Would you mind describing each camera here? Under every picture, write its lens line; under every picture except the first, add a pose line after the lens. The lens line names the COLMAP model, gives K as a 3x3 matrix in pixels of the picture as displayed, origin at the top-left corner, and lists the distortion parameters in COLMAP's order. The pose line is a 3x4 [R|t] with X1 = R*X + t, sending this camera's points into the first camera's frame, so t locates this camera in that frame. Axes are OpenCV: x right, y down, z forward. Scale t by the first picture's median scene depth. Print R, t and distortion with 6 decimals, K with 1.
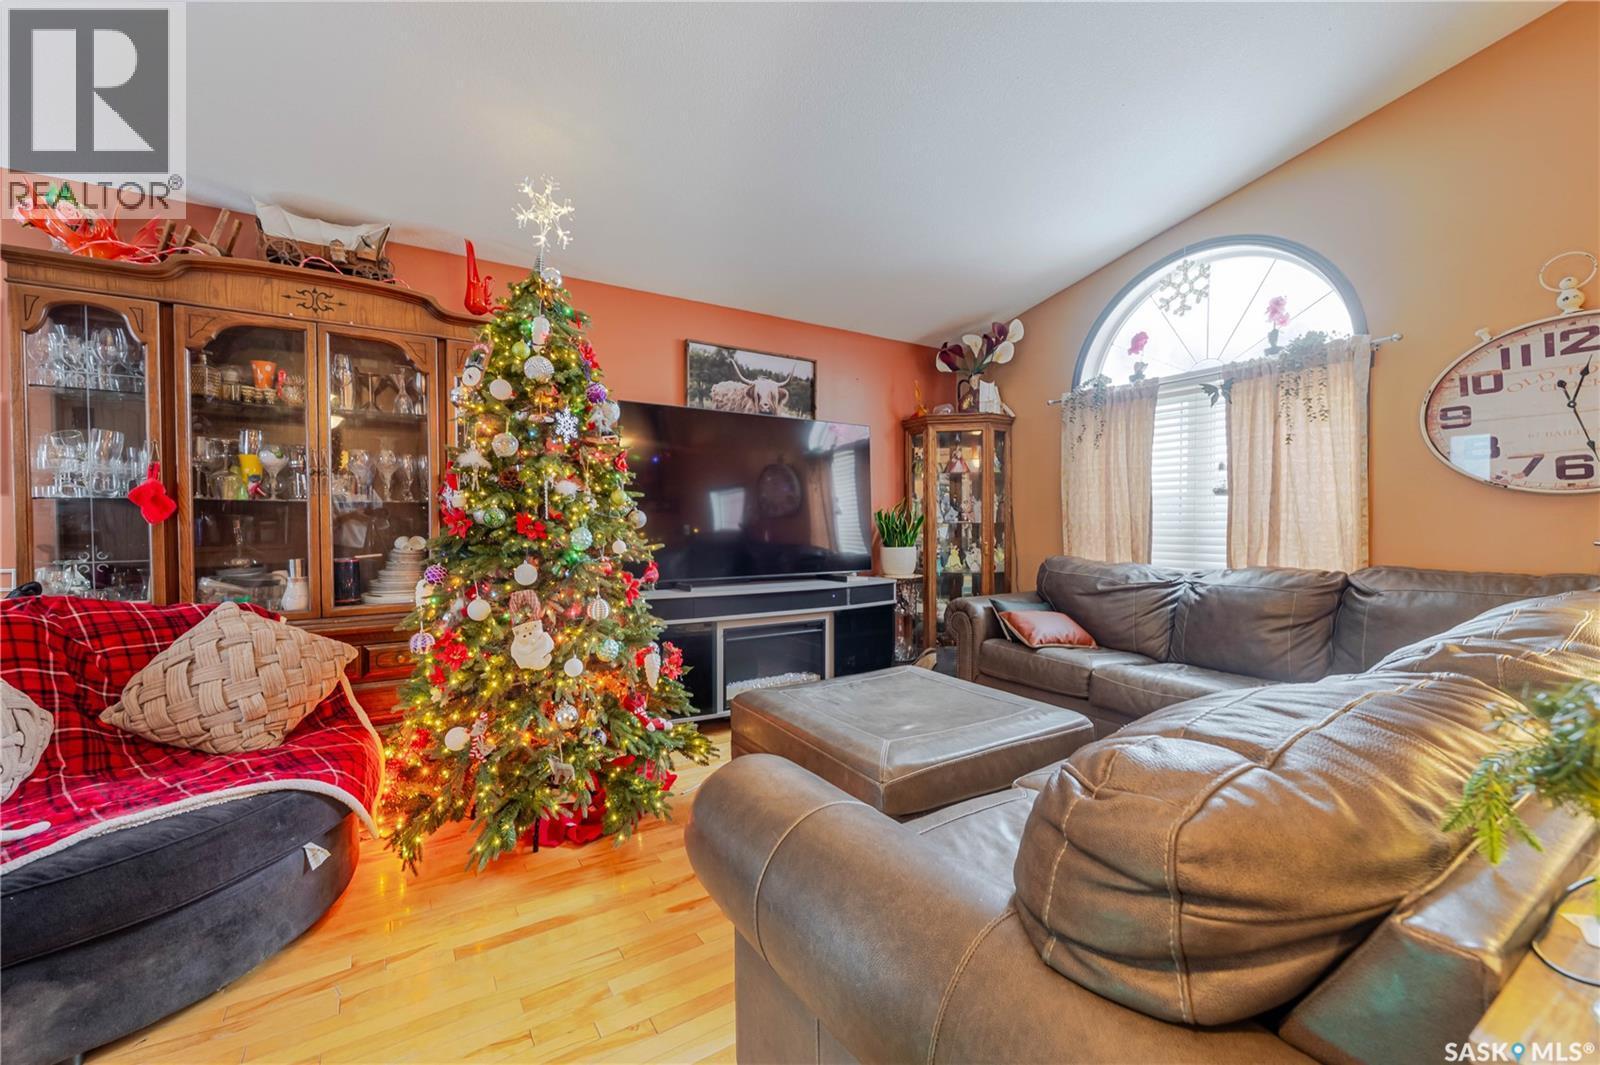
lens RADIAL K [[644.7, 0, 785.3], [0, 644.7, 531.6], [0, 0, 1]] dist [0.007059, -0.003680]
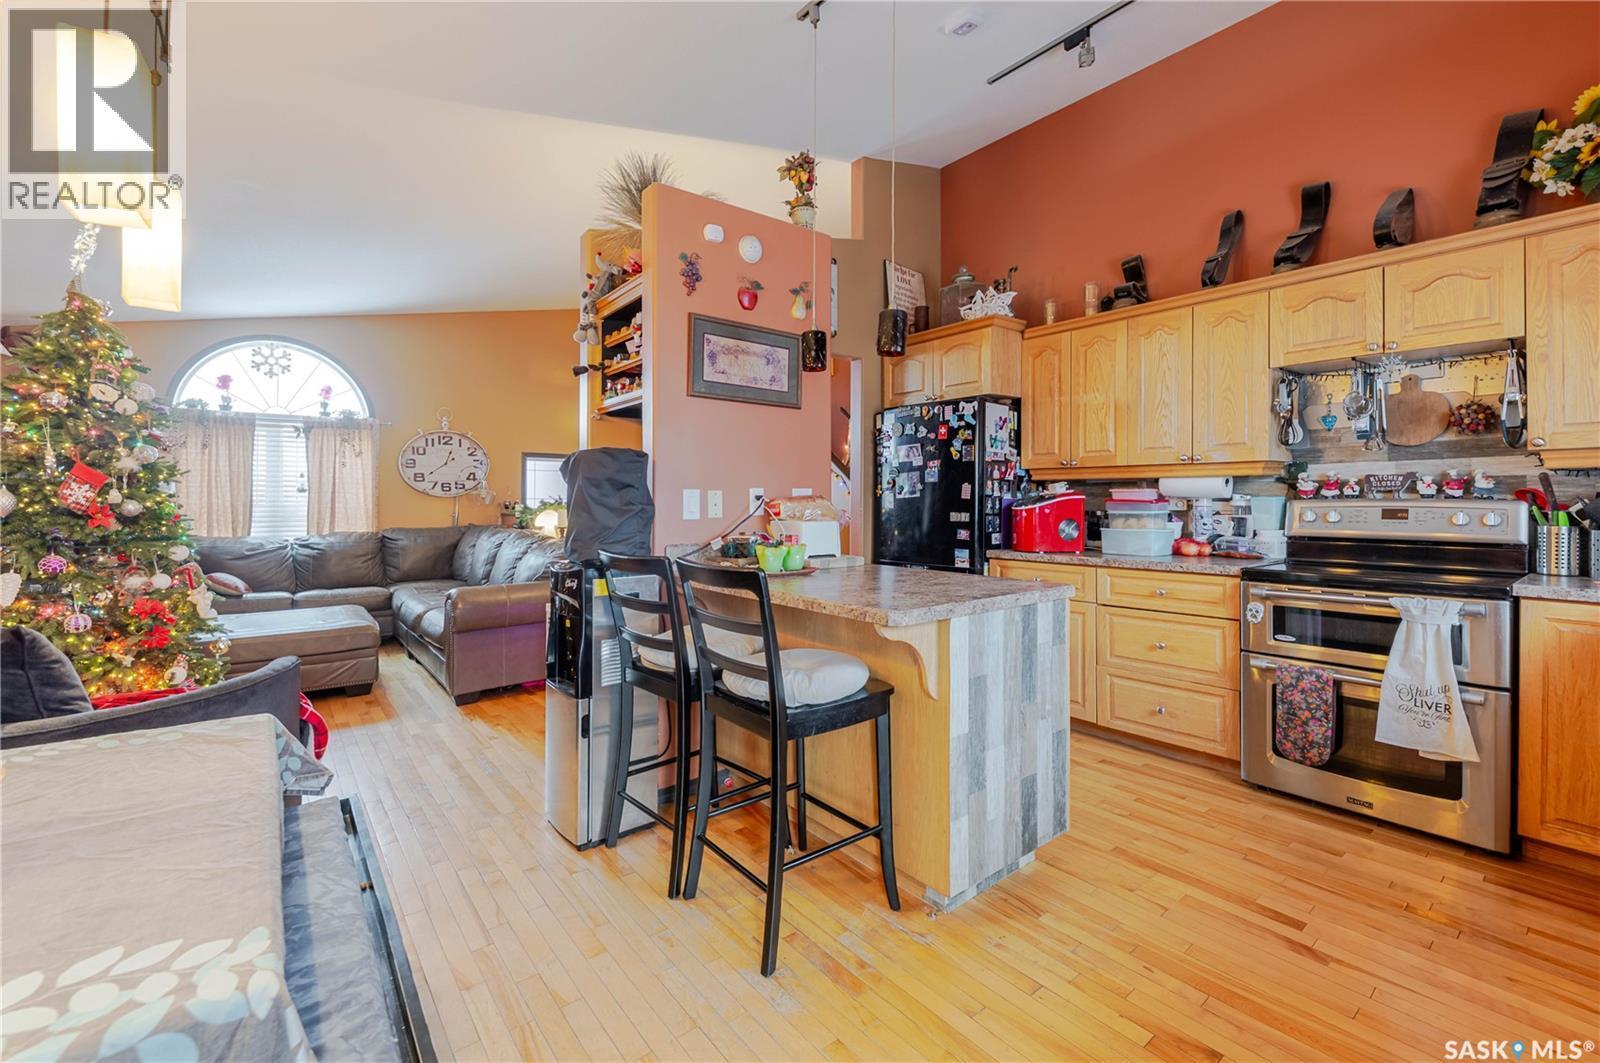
lens RADIAL K [[668.4, 0, 774.7], [0, 668.4, 491.7], [0, 0, 1]] dist [0.003413, -0.005360]
pose [[-0.094034, 0.016107, 0.995439, -1.273173], [0.016314, 0.999760, -0.014636, -0.013255], [-0.995435, 0.014863, -0.094274, -0.076534]]
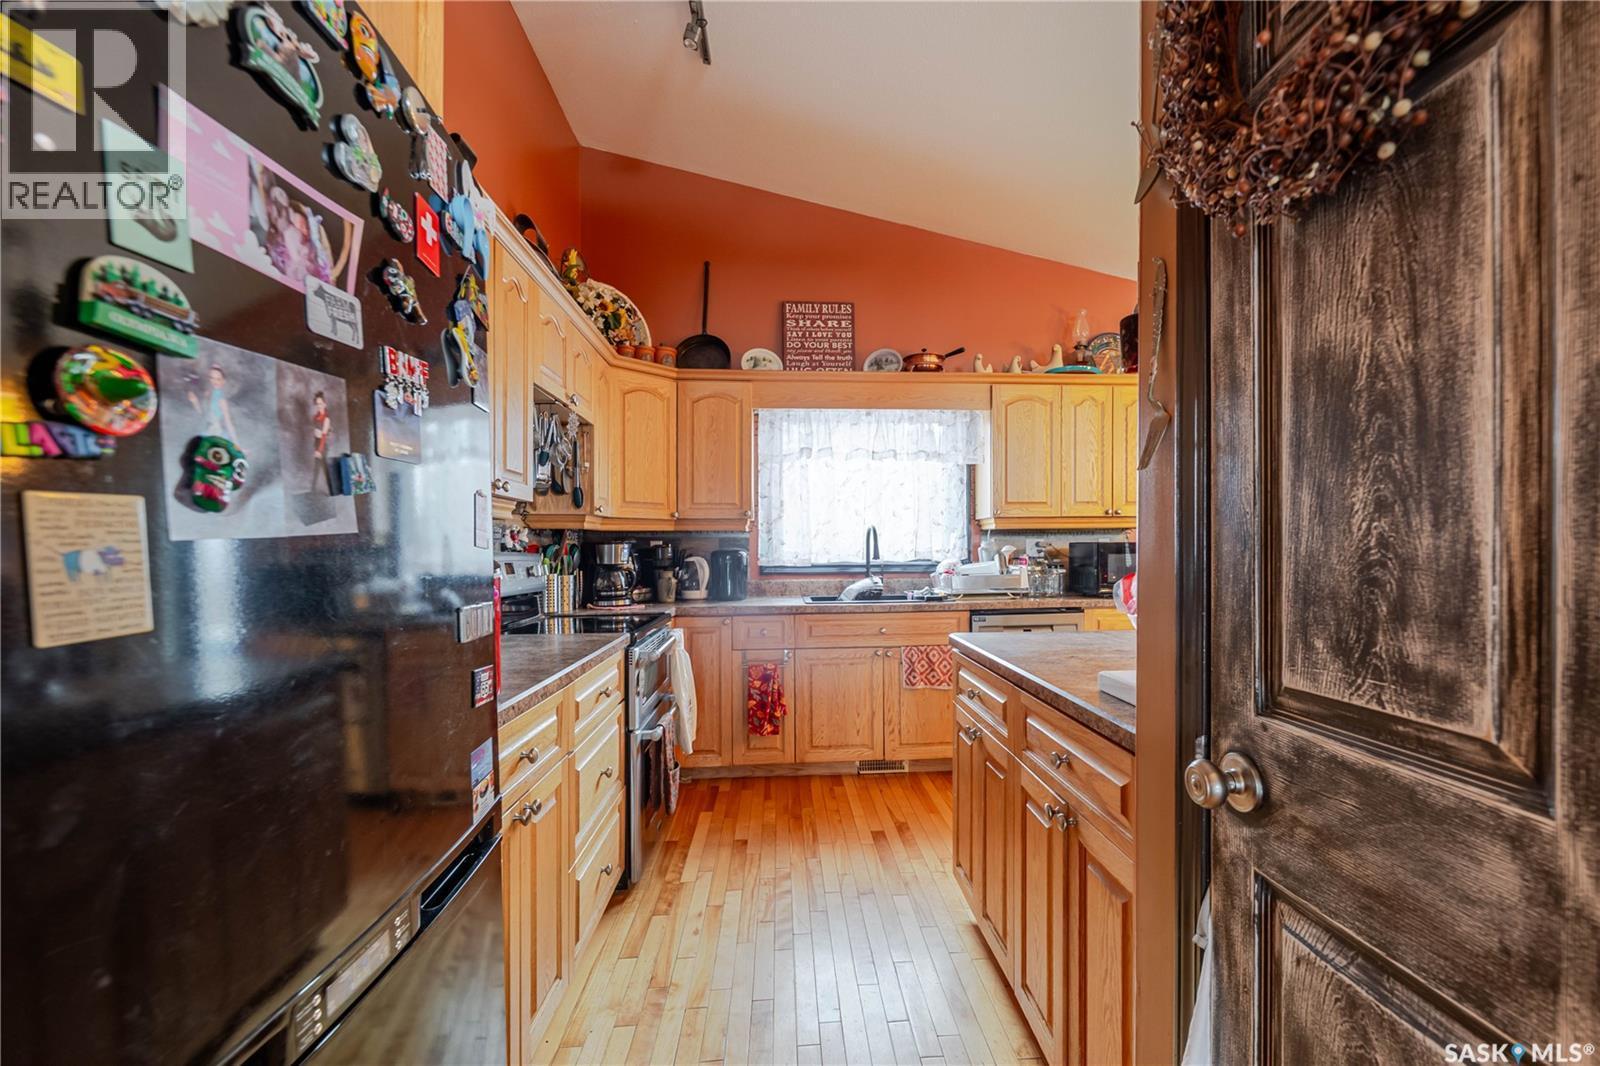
lens RADIAL K [[668.4, 0, 826.4], [0, 668.4, 558.7], [0, 0, 1]] dist [0.003413, -0.005360]
pose [[-0.463335, 0.017160, -0.886017, 0.054797], [-0.006292, 0.999724, 0.022653, -0.015464], [0.886161, 0.016071, -0.463099, -0.235516]]
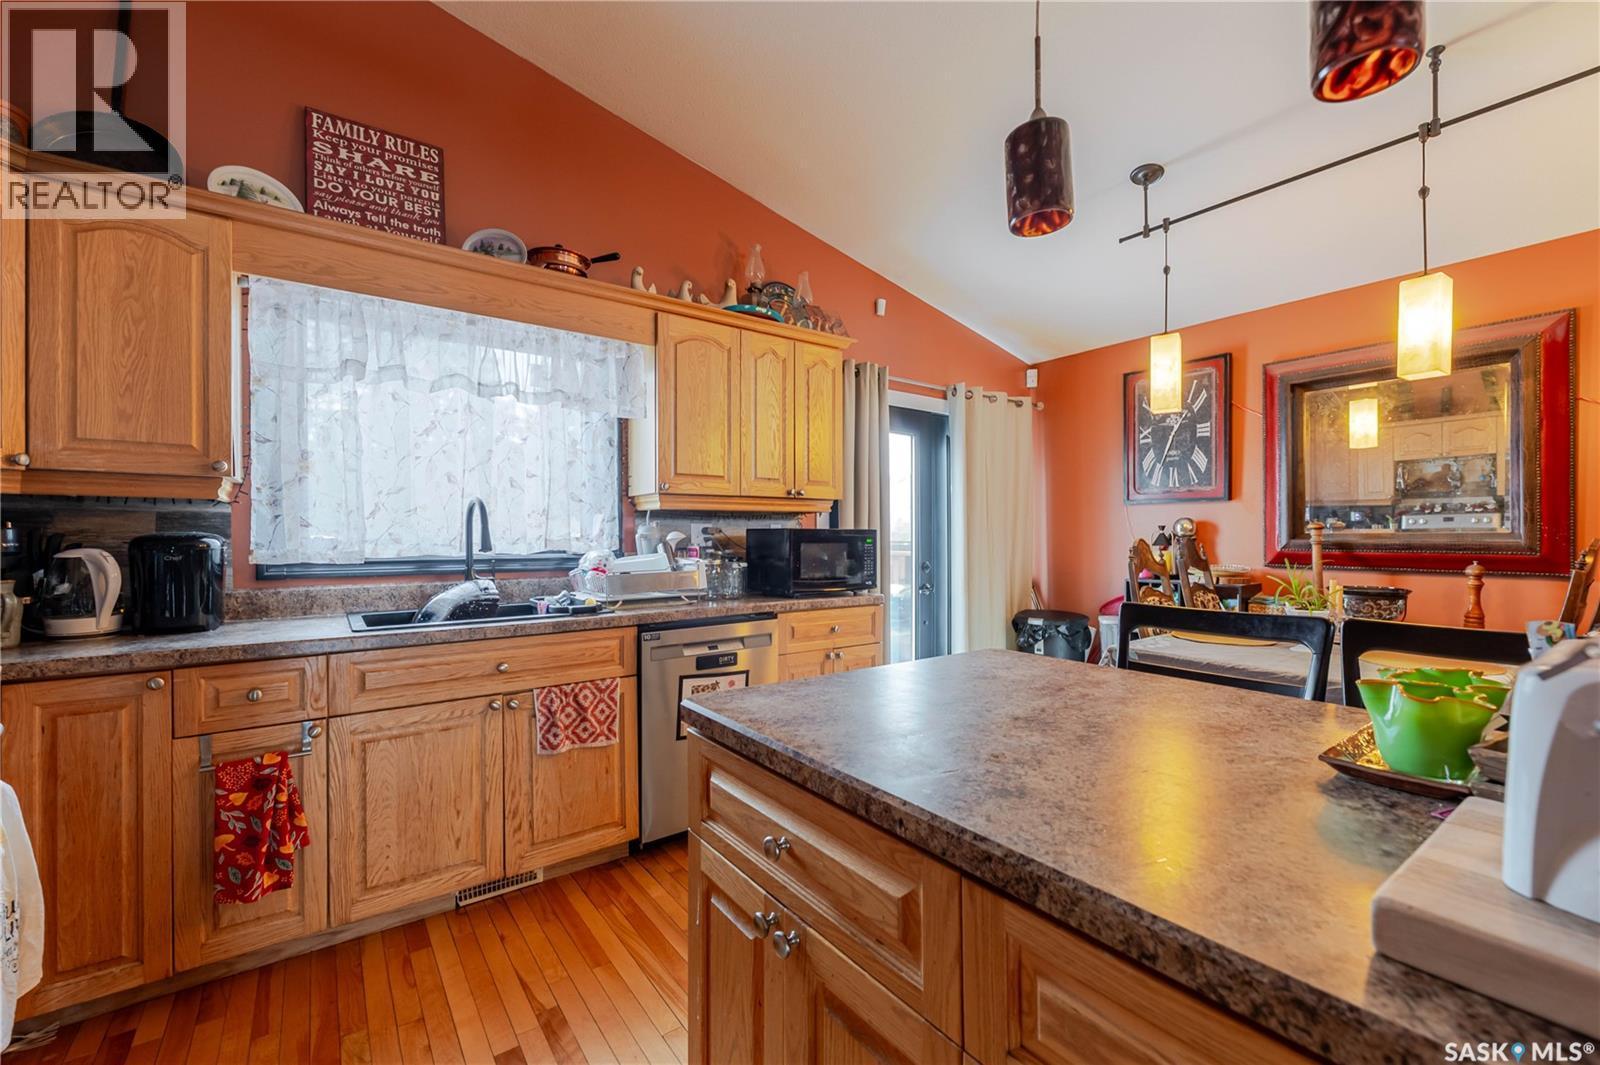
lens RADIAL K [[668.4, 0, 795.5], [0, 668.4, 544.1], [0, 0, 1]] dist [0.003413, -0.005360]
pose [[0.065245, 0.013016, -0.997784, -0.258634], [-0.013130, 0.999840, 0.012184, -0.010191], [0.997783, 0.012306, 0.065405, -0.405144]]
